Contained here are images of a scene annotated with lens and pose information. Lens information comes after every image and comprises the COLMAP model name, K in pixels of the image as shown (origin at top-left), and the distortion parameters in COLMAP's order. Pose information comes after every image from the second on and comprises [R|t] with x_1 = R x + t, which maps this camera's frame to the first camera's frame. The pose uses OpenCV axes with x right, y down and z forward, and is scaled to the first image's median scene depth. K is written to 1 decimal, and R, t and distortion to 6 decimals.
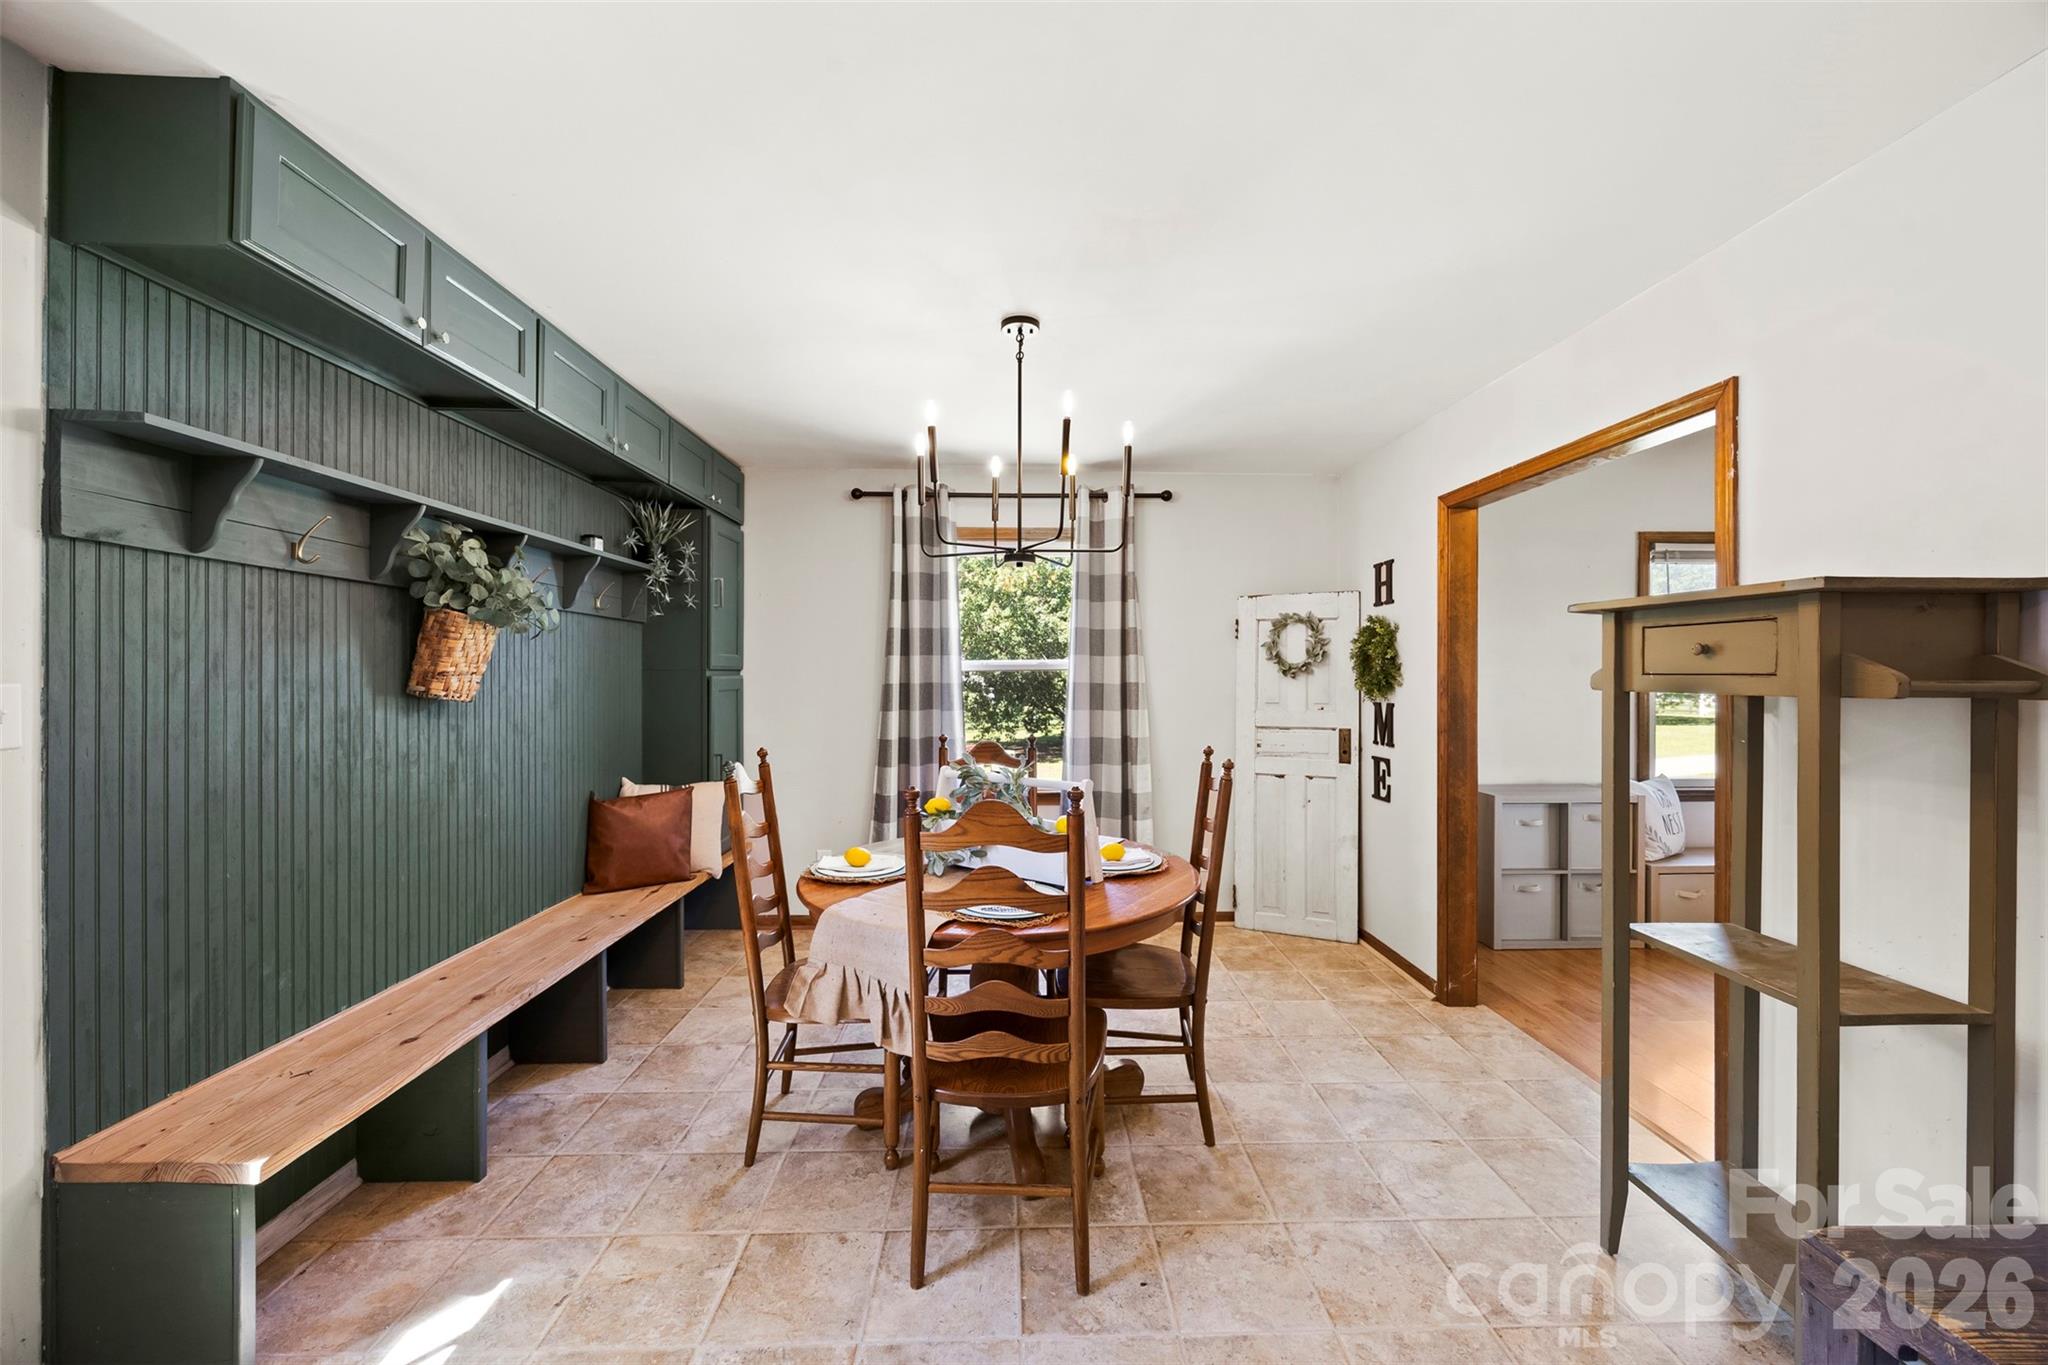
lens RADIAL K [[797.0, 0, 1030.6], [0, 797.0, 682.8], [0, 0, 1]] dist [-0.008014, 0.001438]
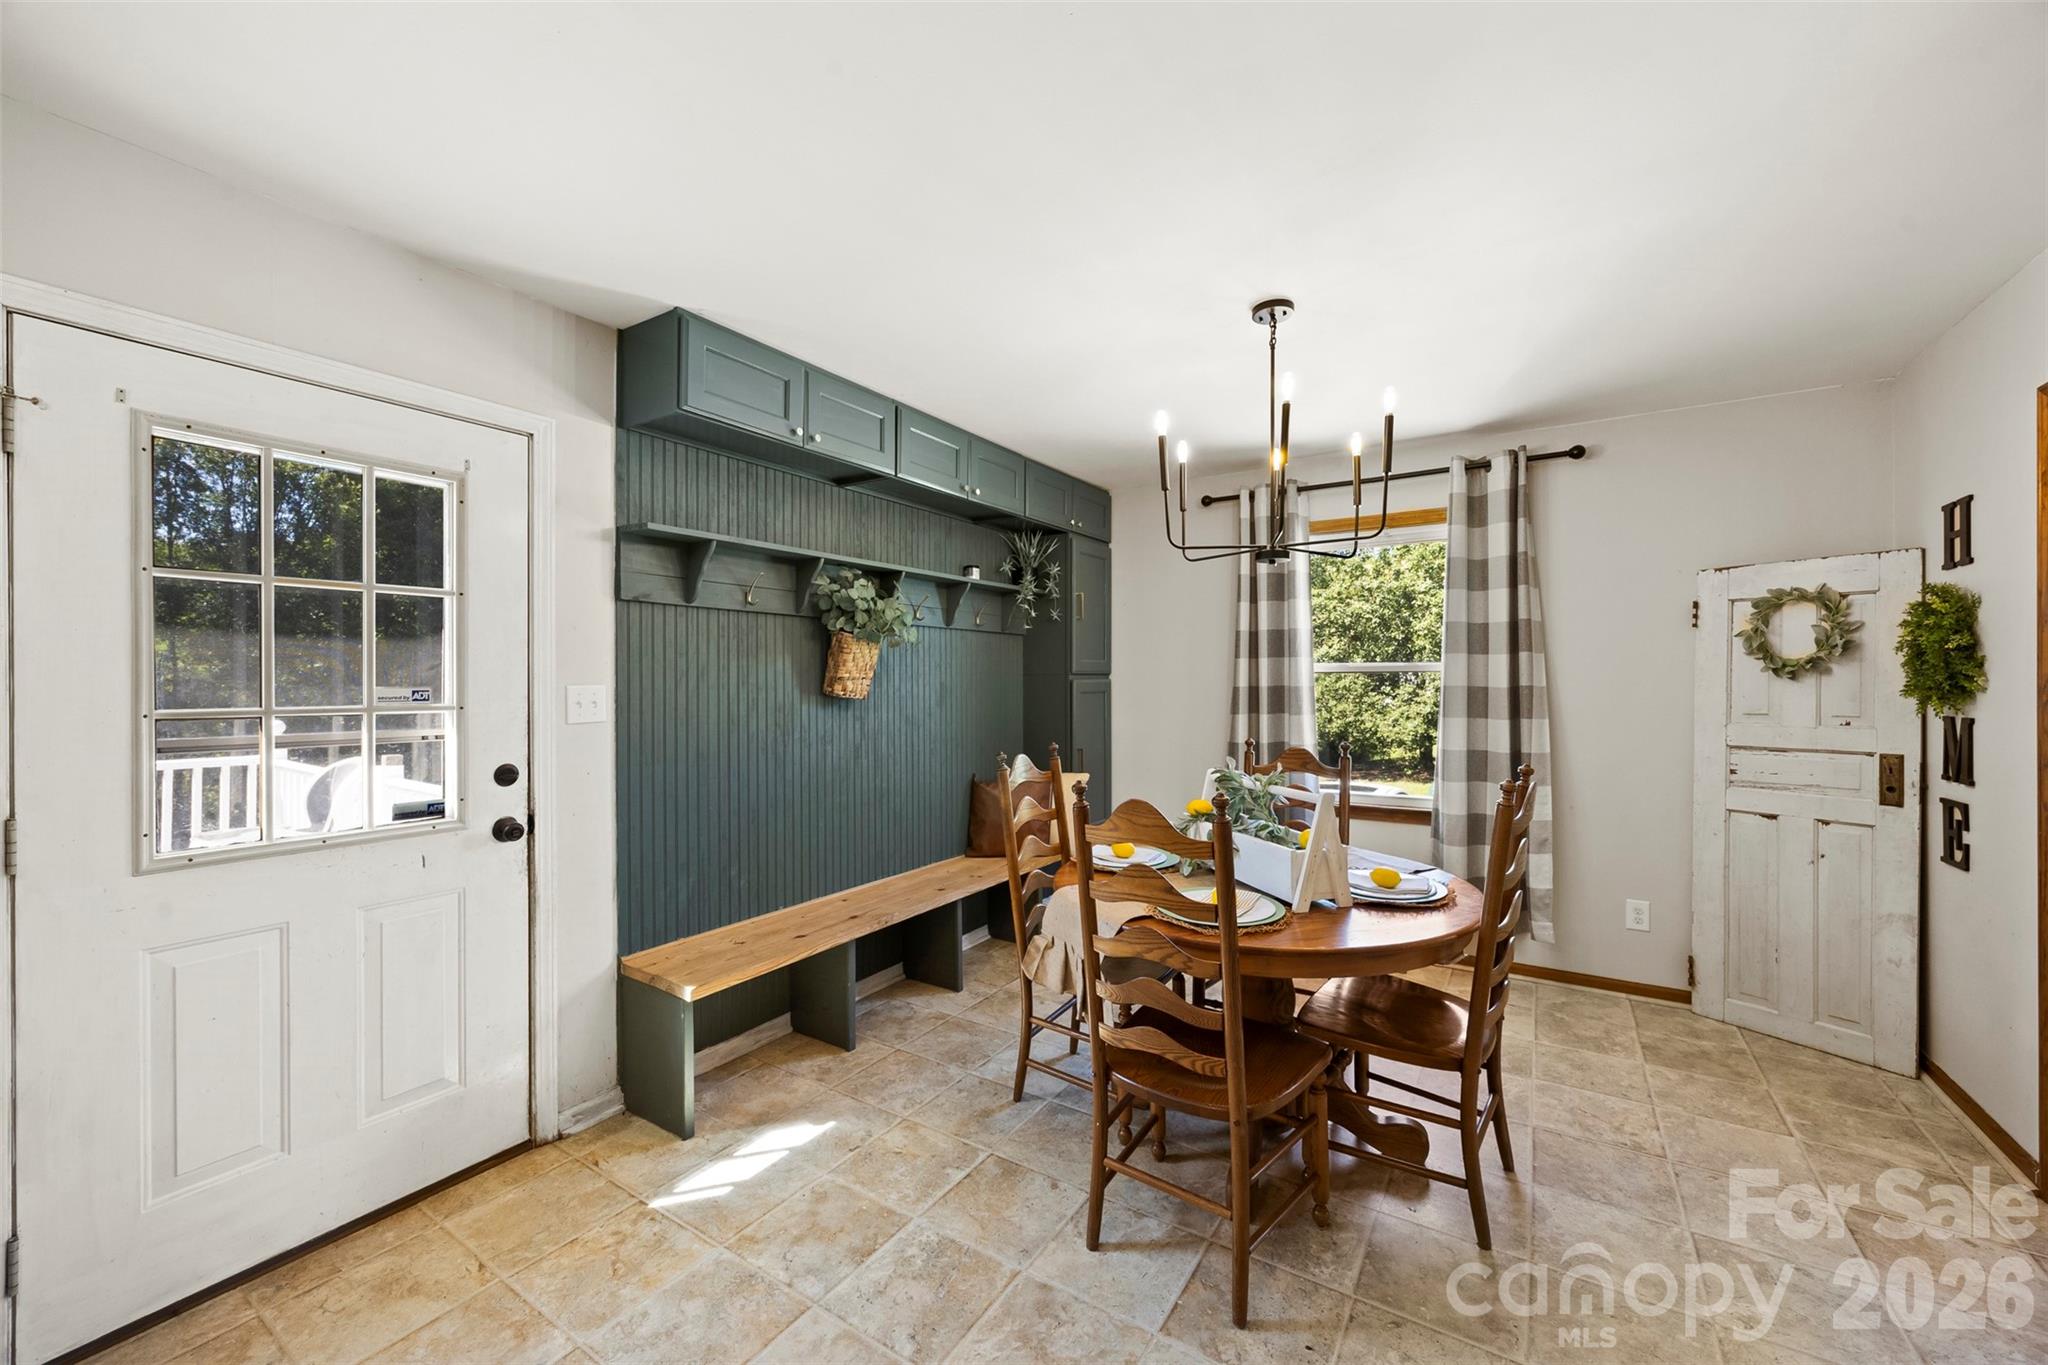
lens RADIAL K [[797.0, 0, 1040.1], [0, 797.0, 687.9], [0, 0, 1]] dist [-0.008014, 0.001438]
pose [[0.818229, 0.002480, -0.574887, 0.333734], [-0.001168, 0.999996, 0.002652, 0.000653], [0.574891, -0.001498, 0.818229, 0.067205]]
